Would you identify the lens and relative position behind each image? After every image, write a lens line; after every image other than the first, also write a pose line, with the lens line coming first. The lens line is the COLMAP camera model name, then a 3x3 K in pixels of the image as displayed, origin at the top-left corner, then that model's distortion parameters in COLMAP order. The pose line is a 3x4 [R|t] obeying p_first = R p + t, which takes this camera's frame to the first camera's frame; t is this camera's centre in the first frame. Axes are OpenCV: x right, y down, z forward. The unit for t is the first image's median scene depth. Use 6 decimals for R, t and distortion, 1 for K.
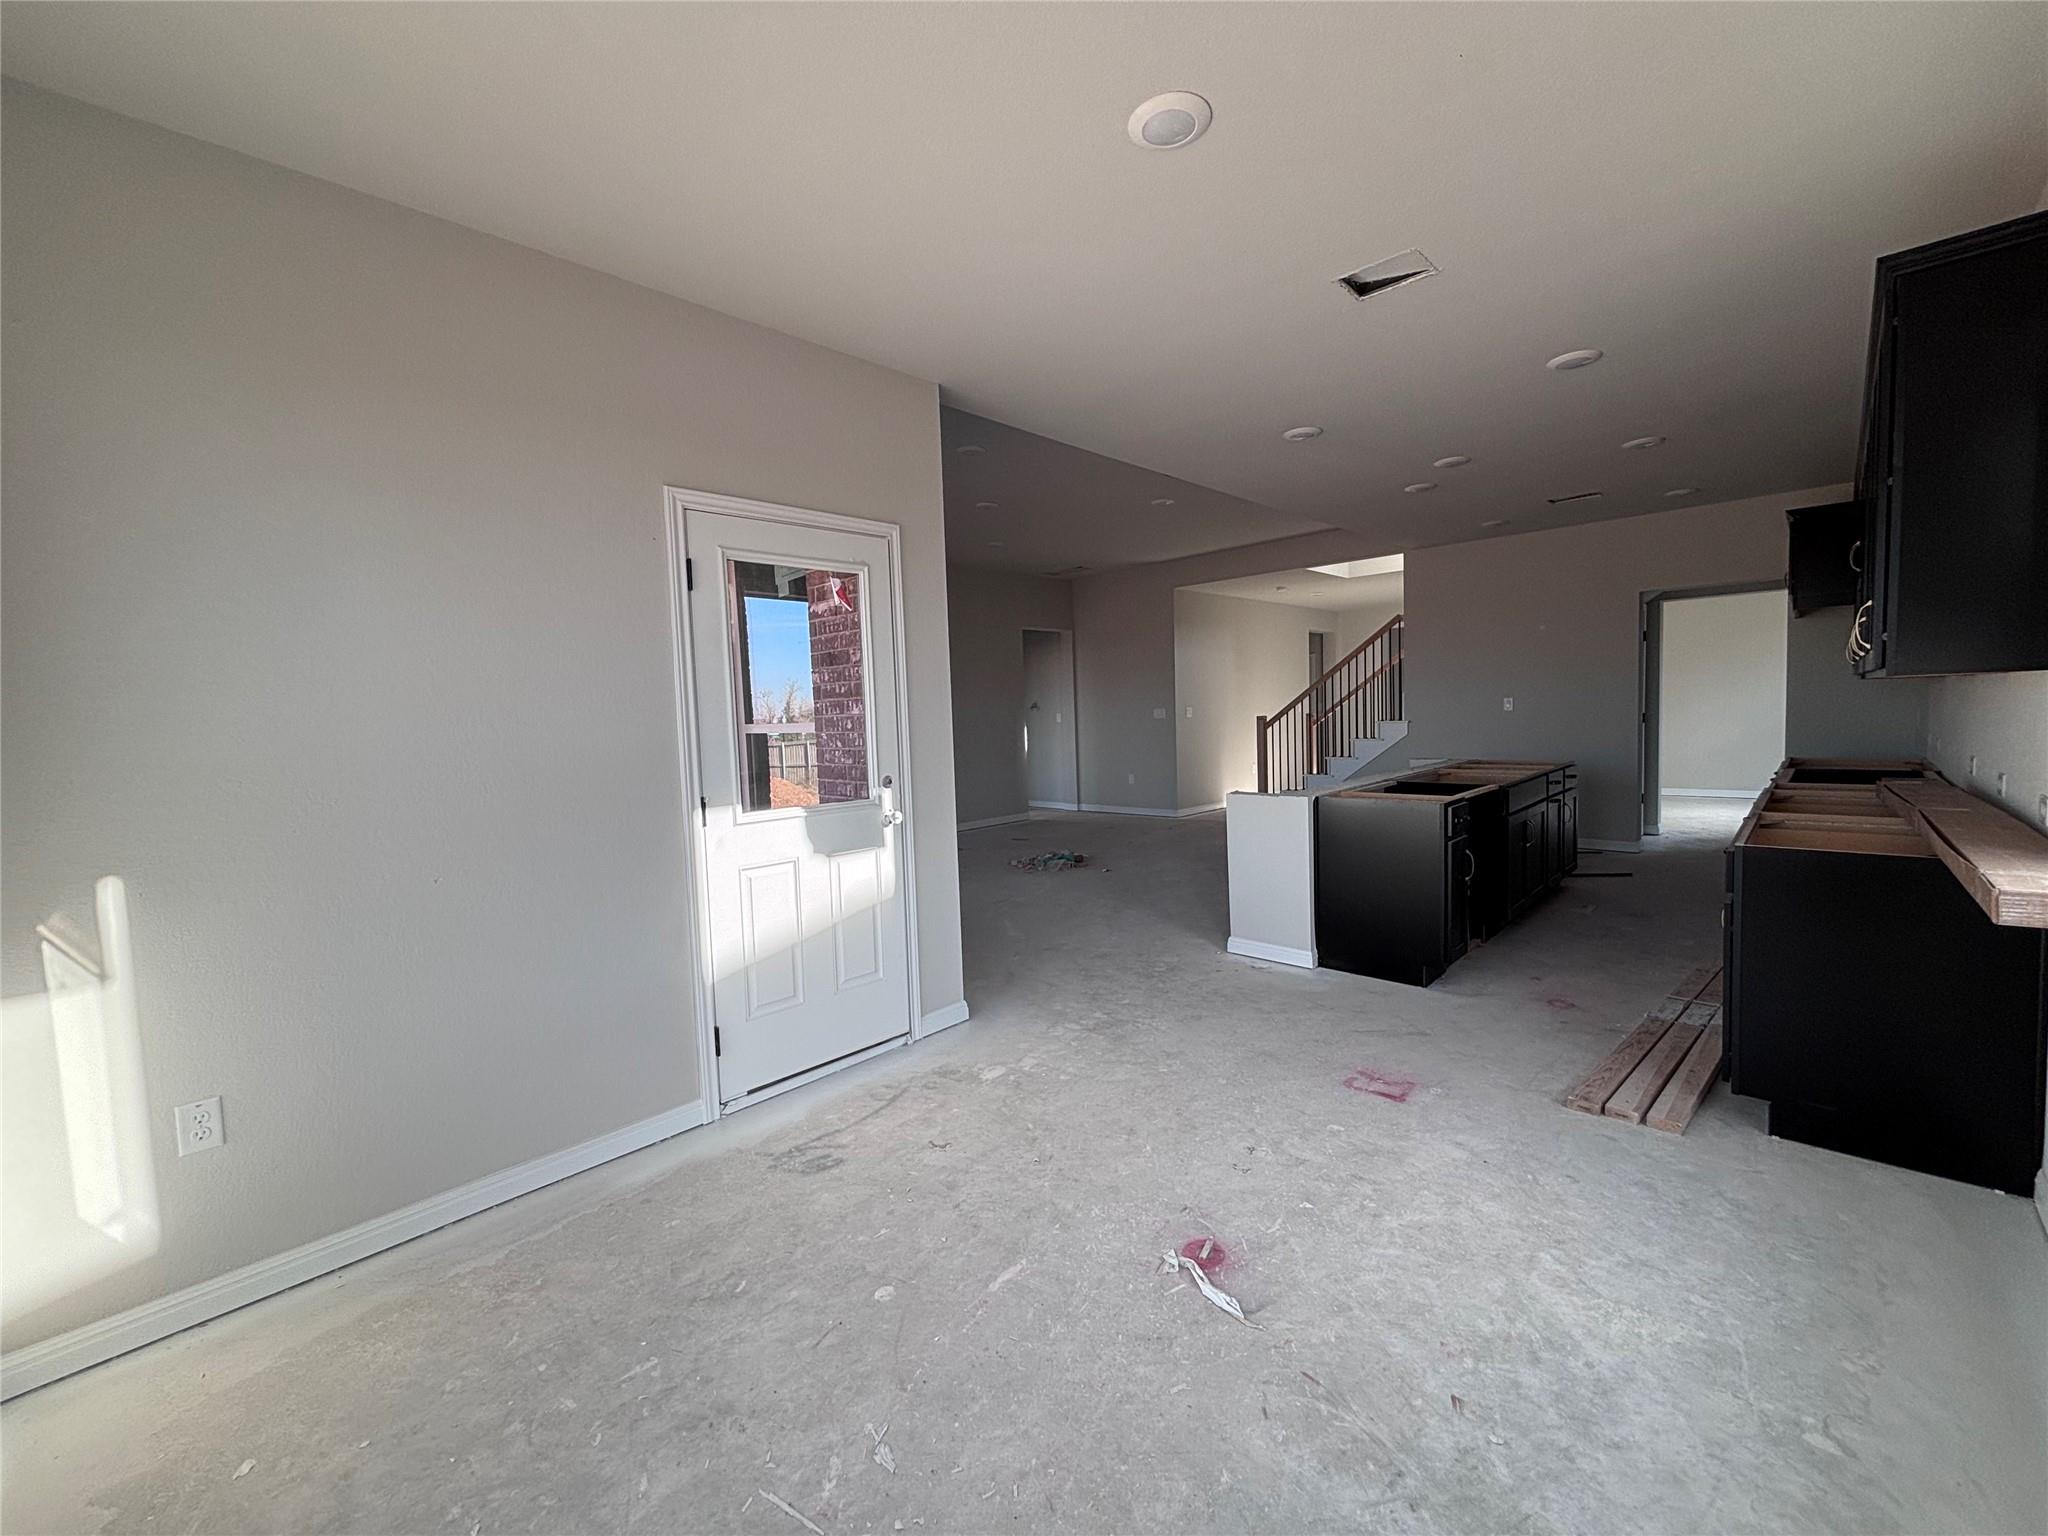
lens RADIAL K [[826.4, 0, 1022.4], [0, 826.4, 763.3], [0, 0, 1]] dist [-0.000221, 0.000731]
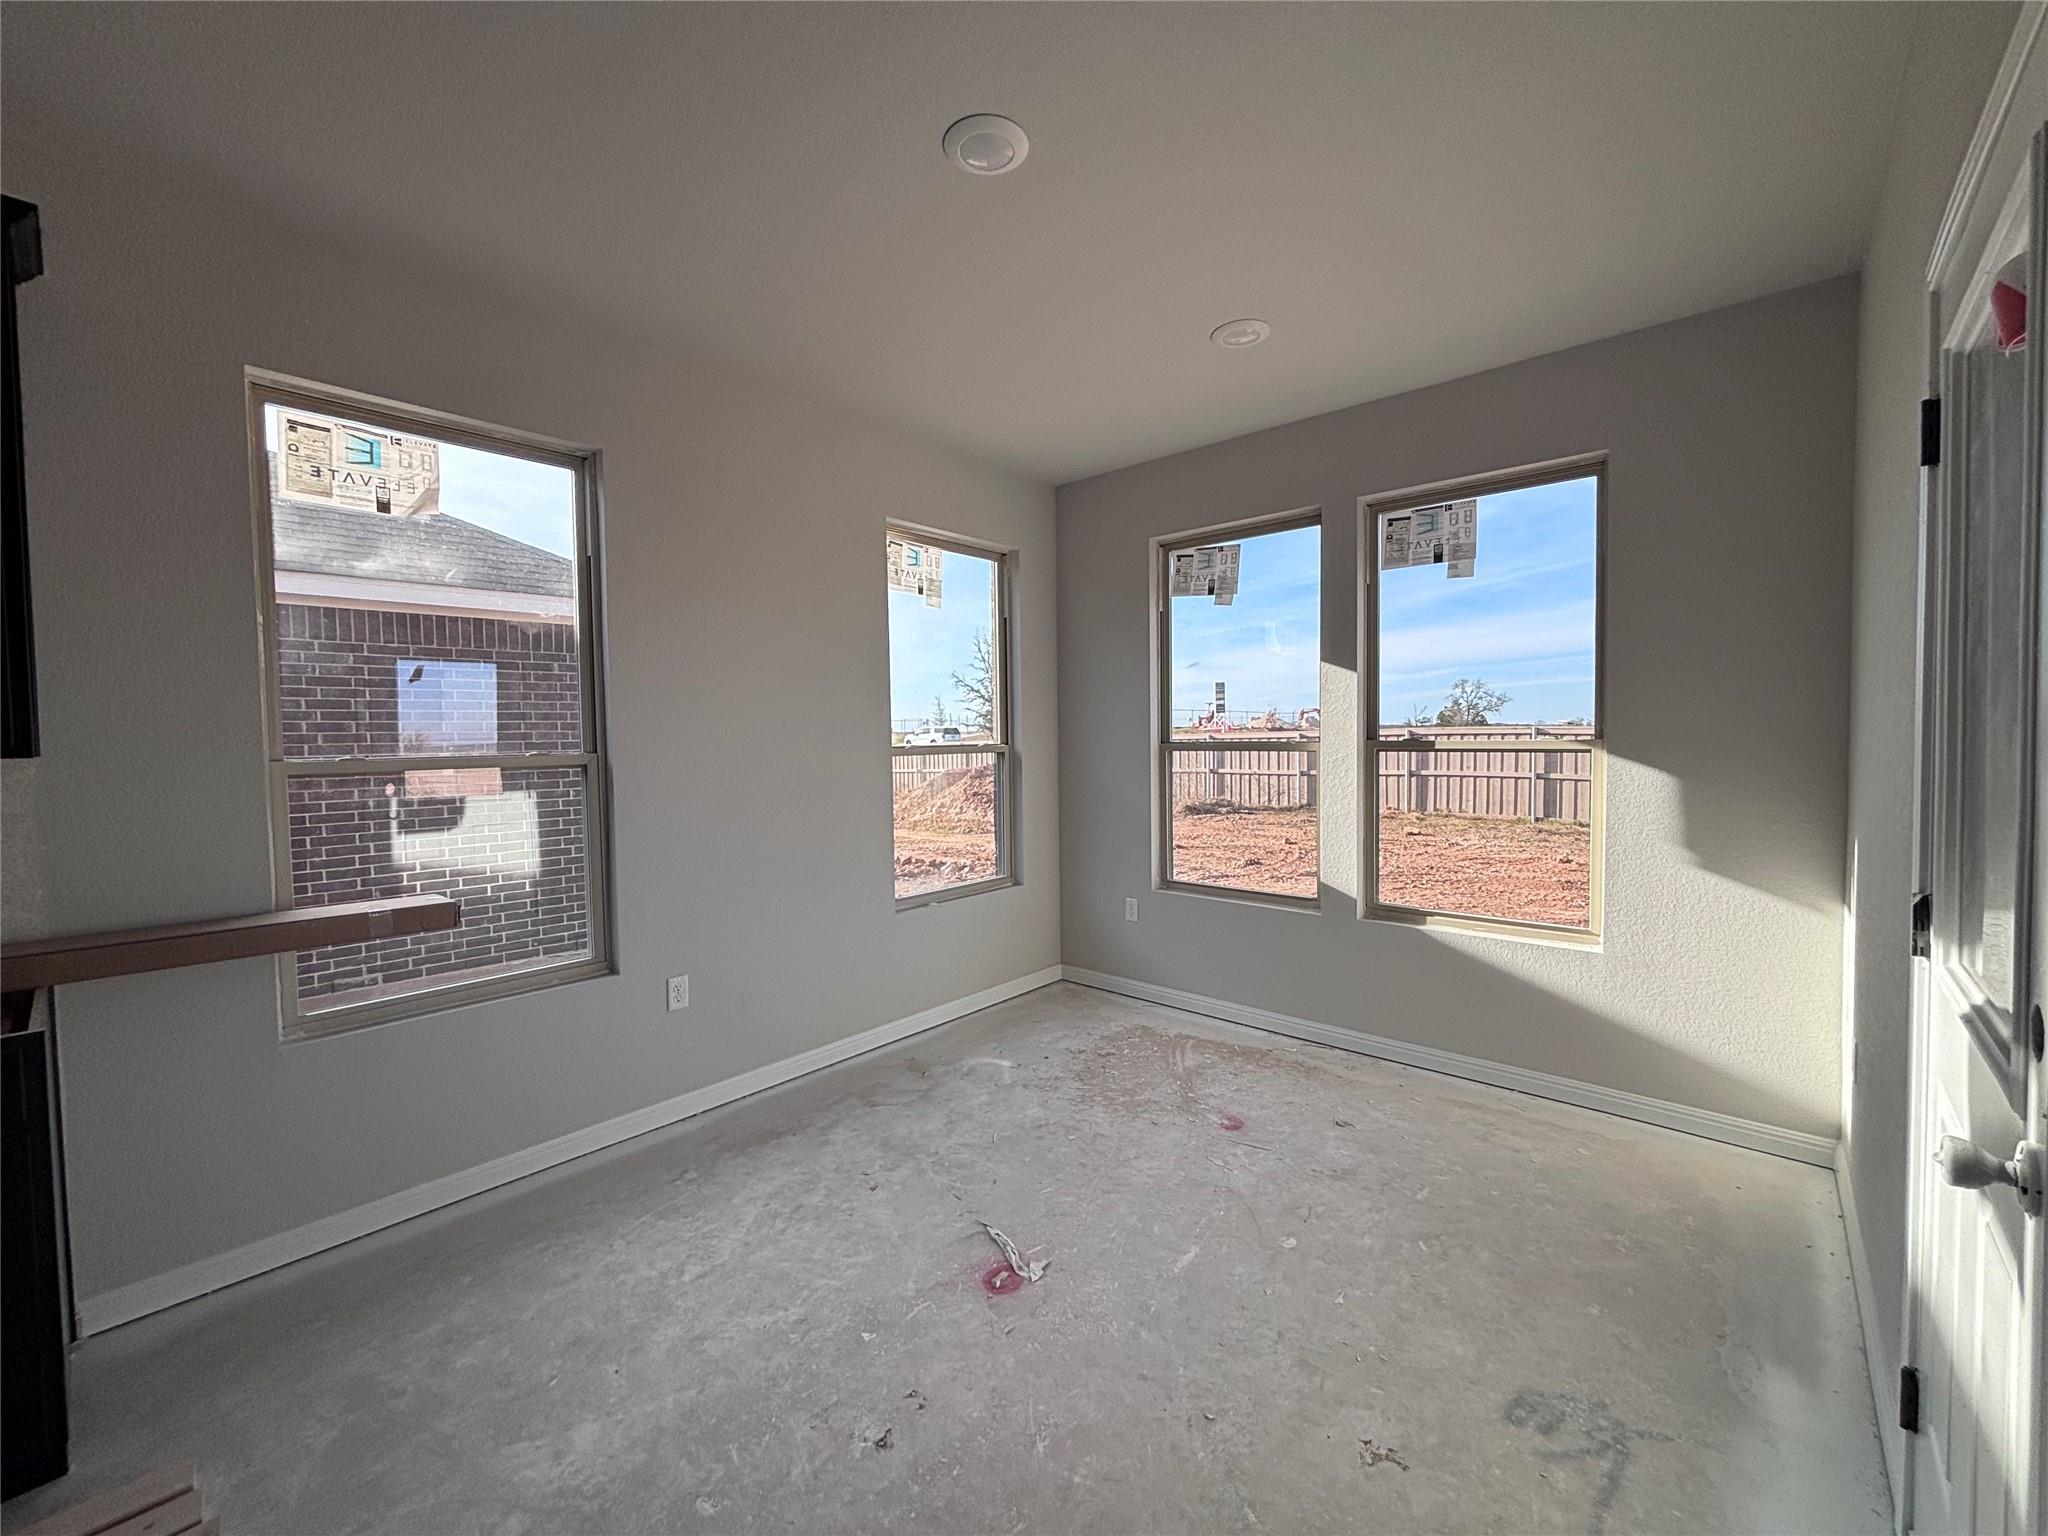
lens RADIAL K [[826.4, 0, 1022.4], [0, 826.4, 763.3], [0, 0, 1]] dist [-0.000221, 0.000731]
pose [[-0.997604, 0.054136, -0.043072, 0.058949], [0.049653, 0.993837, 0.099113, -0.041850], [0.048172, 0.096737, -0.994144, 0.563908]]
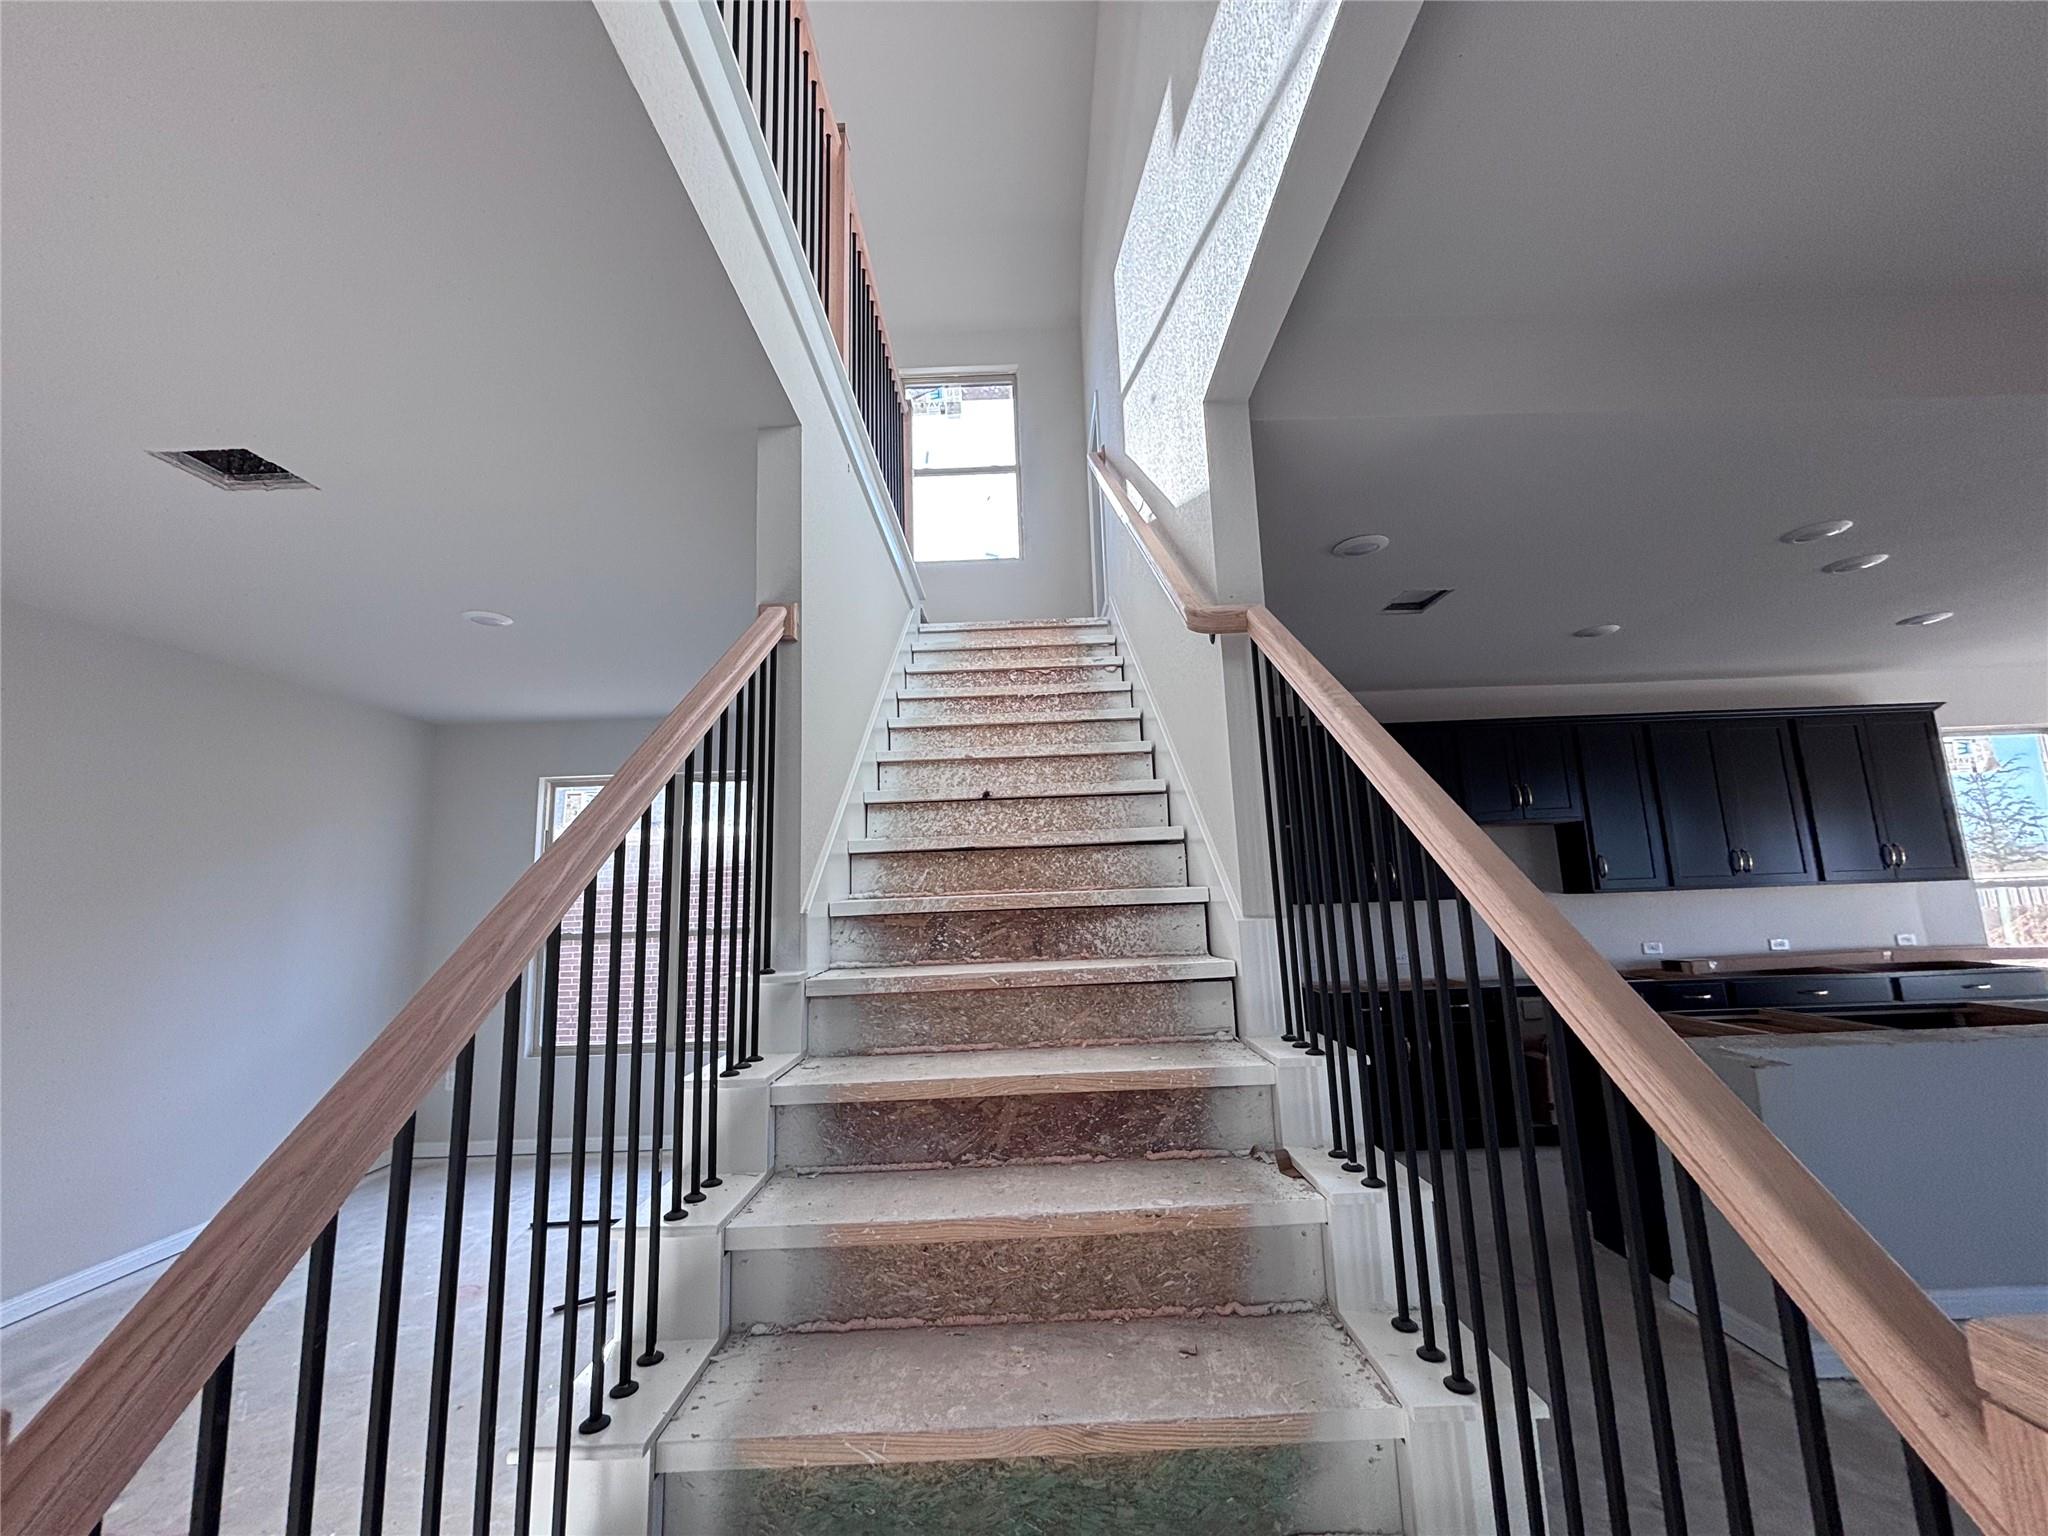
lens RADIAL K [[826.4, 0, 1022.4], [0, 826.4, 763.3], [0, 0, 1]] dist [-0.000221, 0.000731]
pose [[-0.693805, 0.170928, 0.699584, 0.376908], [0.106049, 0.985084, -0.135511, -0.122098], [-0.712311, -0.019828, -0.701583, 1.388712]]
